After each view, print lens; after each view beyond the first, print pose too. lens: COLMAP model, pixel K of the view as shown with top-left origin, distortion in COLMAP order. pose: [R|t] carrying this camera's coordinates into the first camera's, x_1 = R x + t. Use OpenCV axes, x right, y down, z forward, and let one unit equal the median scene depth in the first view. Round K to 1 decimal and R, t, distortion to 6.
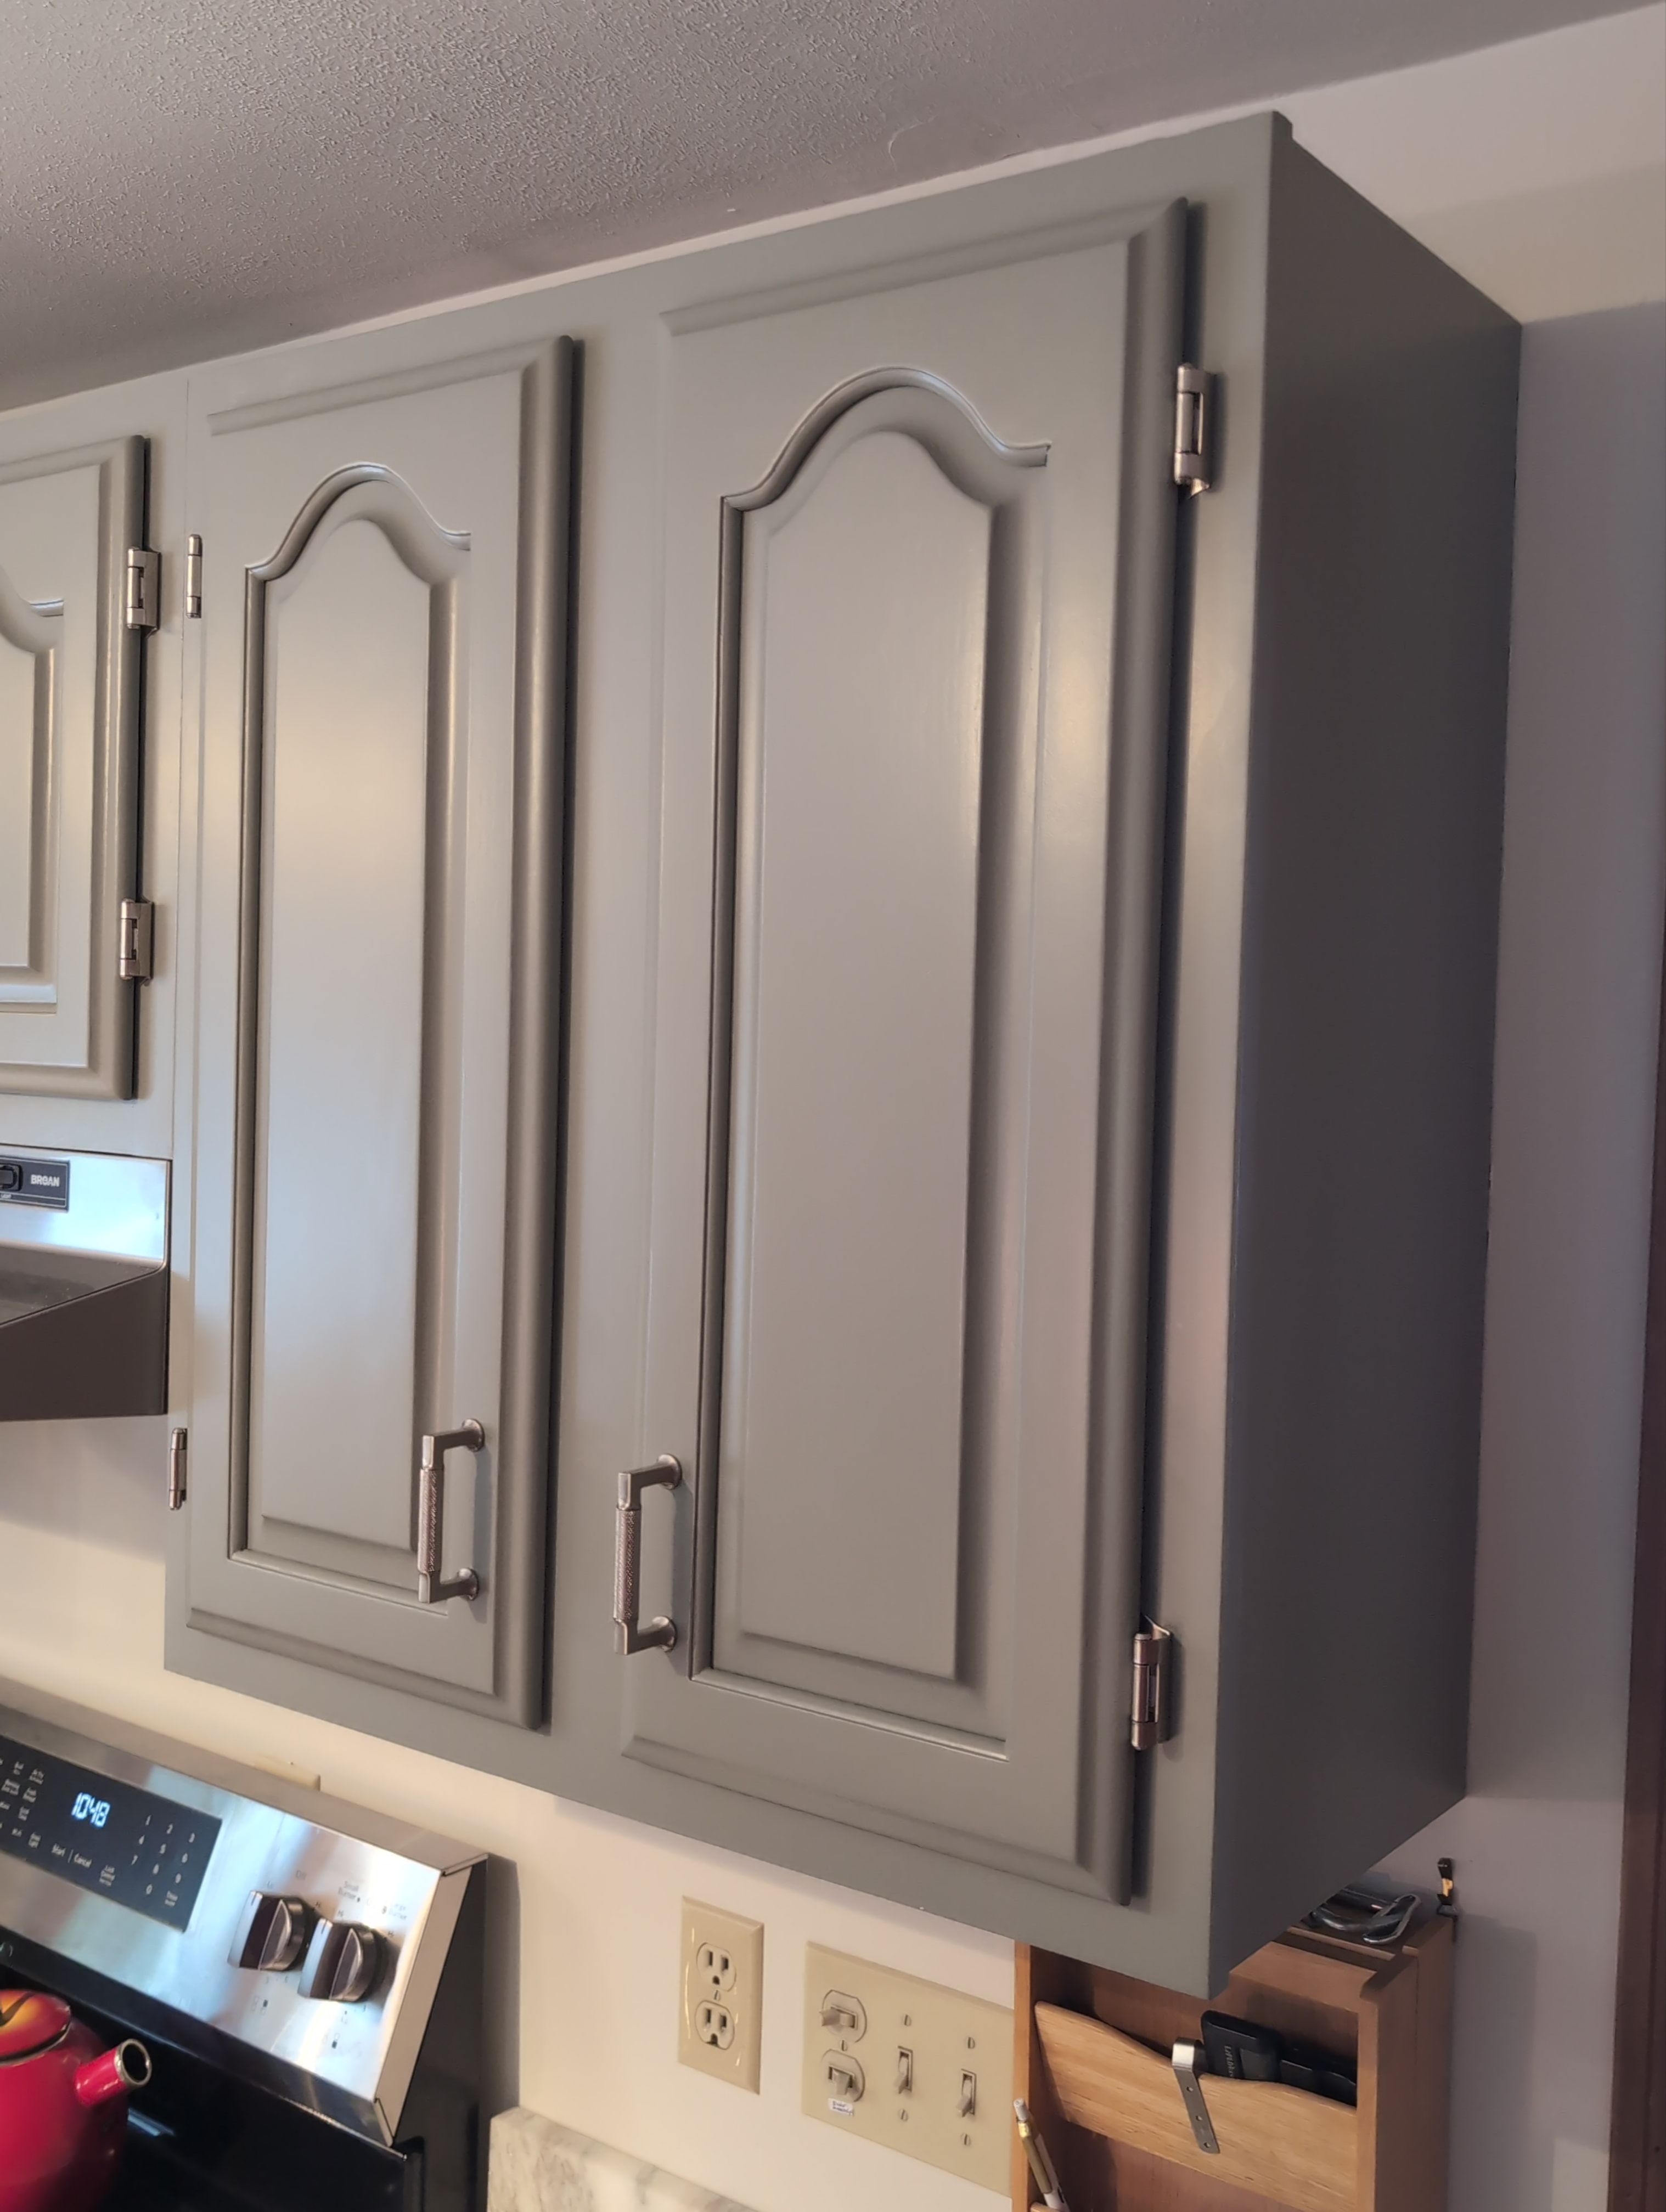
lens RADIAL K [[2106.0, 0, 833.0], [0, 2106.0, 1106.0], [0, 0, 1]] dist [0.008856, 0.003736]
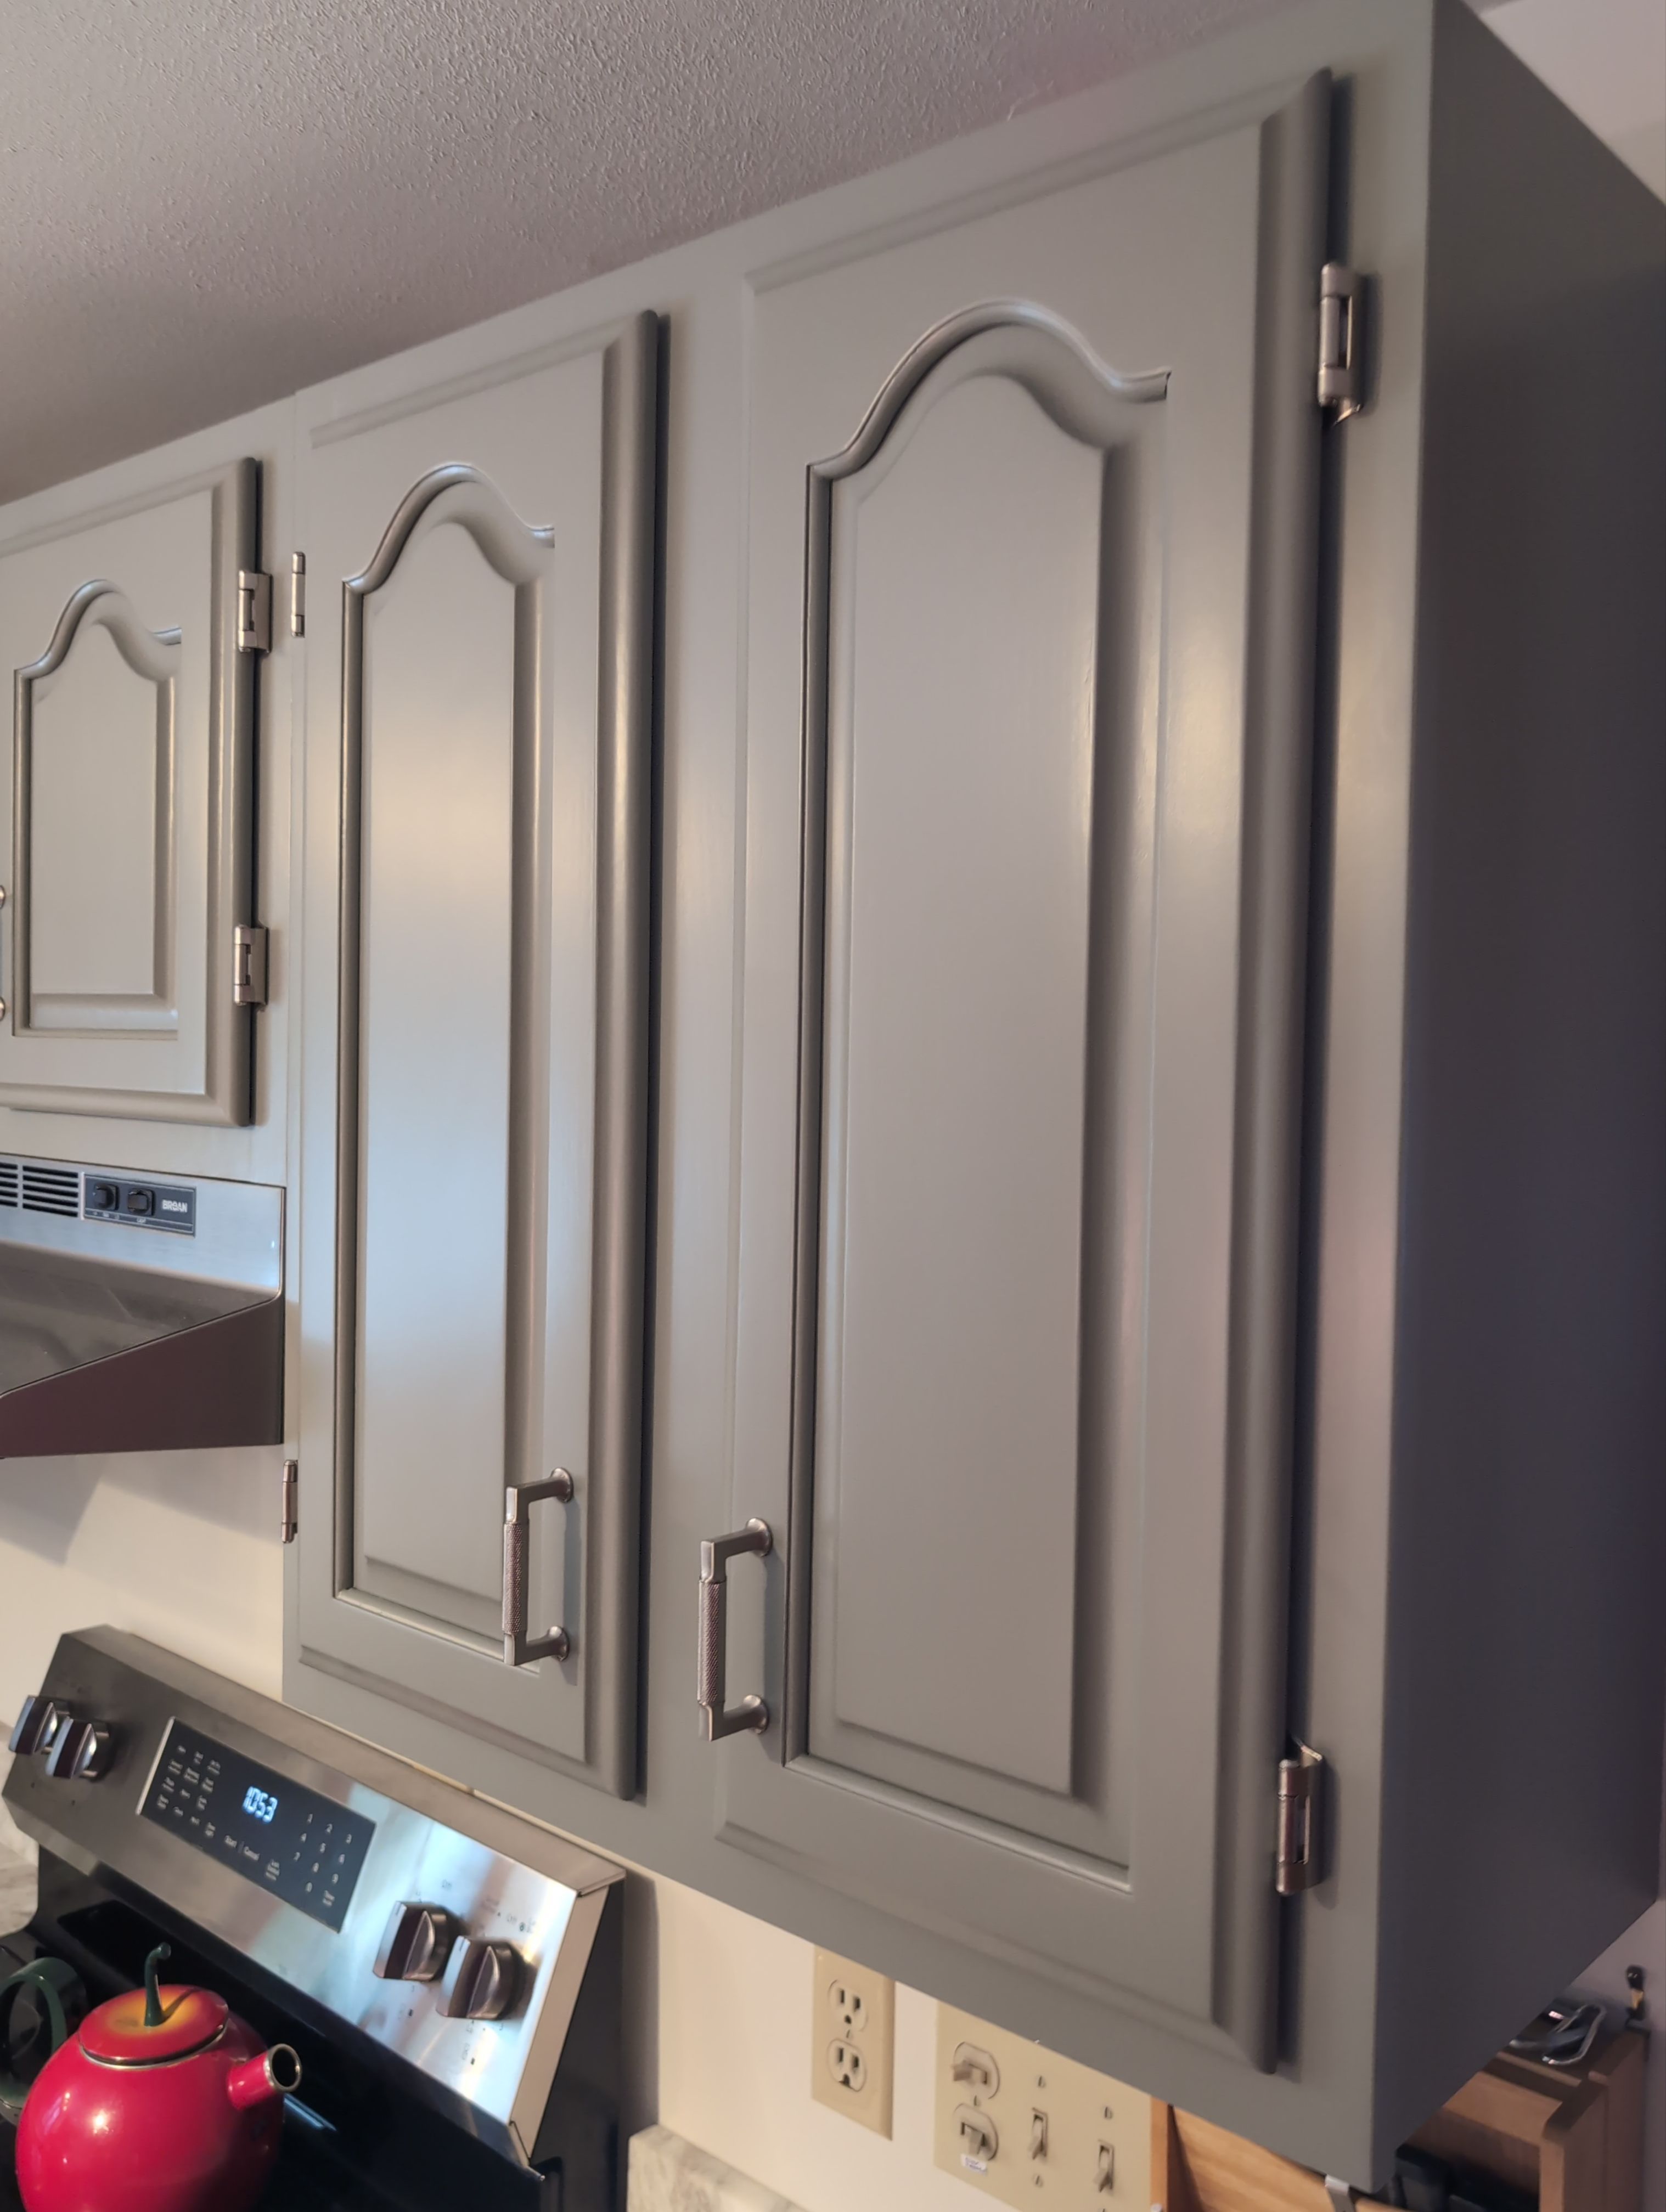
lens RADIAL K [[1834.1, 0, 833.0], [0, 1834.1, 1106.0], [0, 0, 1]] dist [-0.000796, 0.006643]
pose [[0.995324, -0.006288, -0.096392, 0.026053], [0.006084, 0.999979, -0.002406, -0.009249], [0.096405, 0.001808, 0.995341, 0.174265]]
